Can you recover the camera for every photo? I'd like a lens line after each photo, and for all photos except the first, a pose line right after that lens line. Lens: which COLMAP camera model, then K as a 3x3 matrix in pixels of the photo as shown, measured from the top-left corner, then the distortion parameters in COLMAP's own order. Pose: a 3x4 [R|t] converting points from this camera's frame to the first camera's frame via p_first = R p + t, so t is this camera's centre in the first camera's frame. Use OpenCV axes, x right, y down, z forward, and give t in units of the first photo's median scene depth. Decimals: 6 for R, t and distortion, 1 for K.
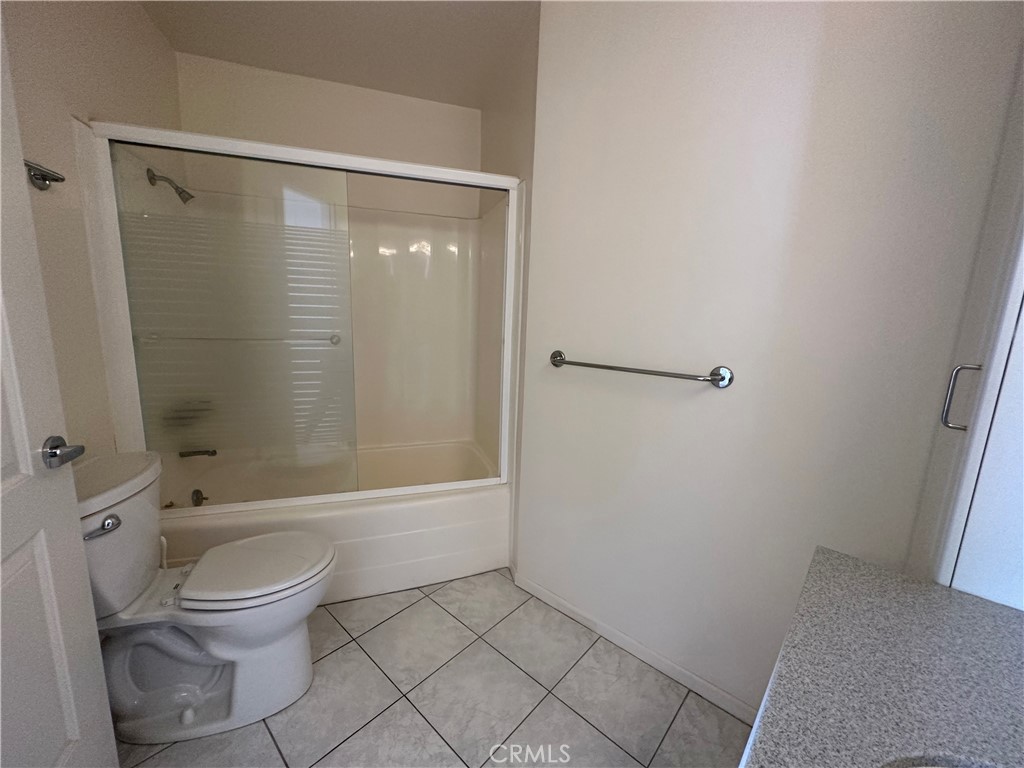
lens RADIAL K [[408.4, 0, 512.3], [0, 408.4, 380.1], [0, 0, 1]] dist [-0.002358, 0.000468]
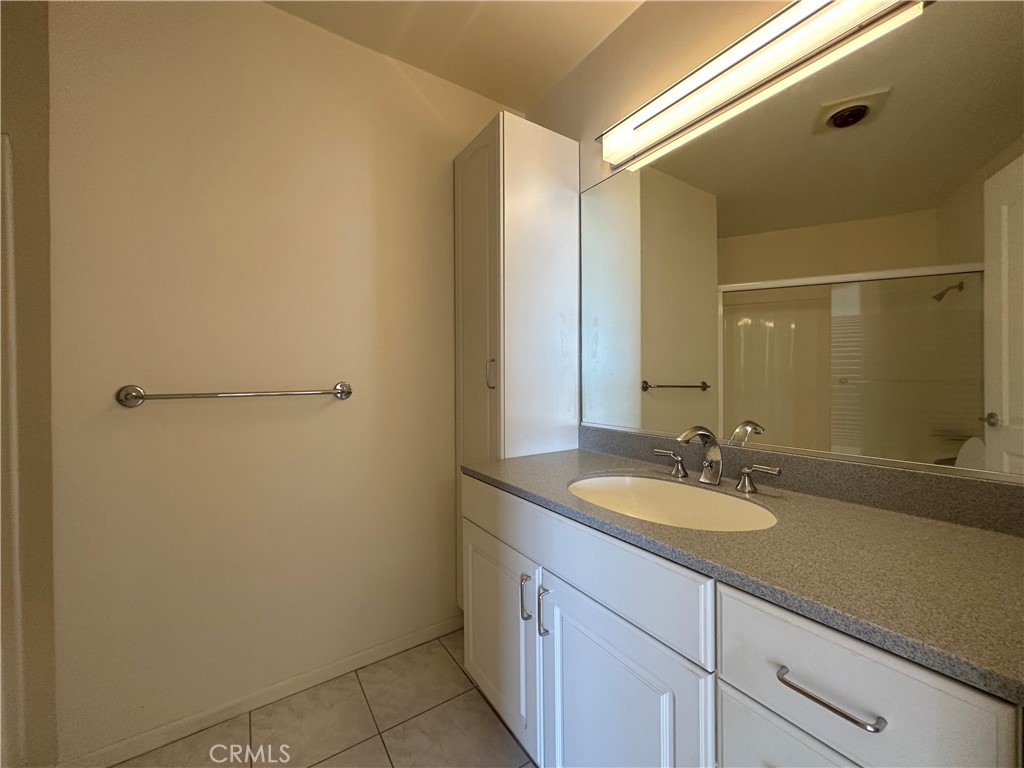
lens RADIAL K [[408.4, 0, 514.2], [0, 408.4, 383.0], [0, 0, 1]] dist [-0.002358, 0.000468]
pose [[0.234310, -0.043944, 0.971168, -0.511370], [0.173391, 0.984849, 0.002730, 0.050941], [-0.956574, 0.167752, 0.238380, 0.175802]]
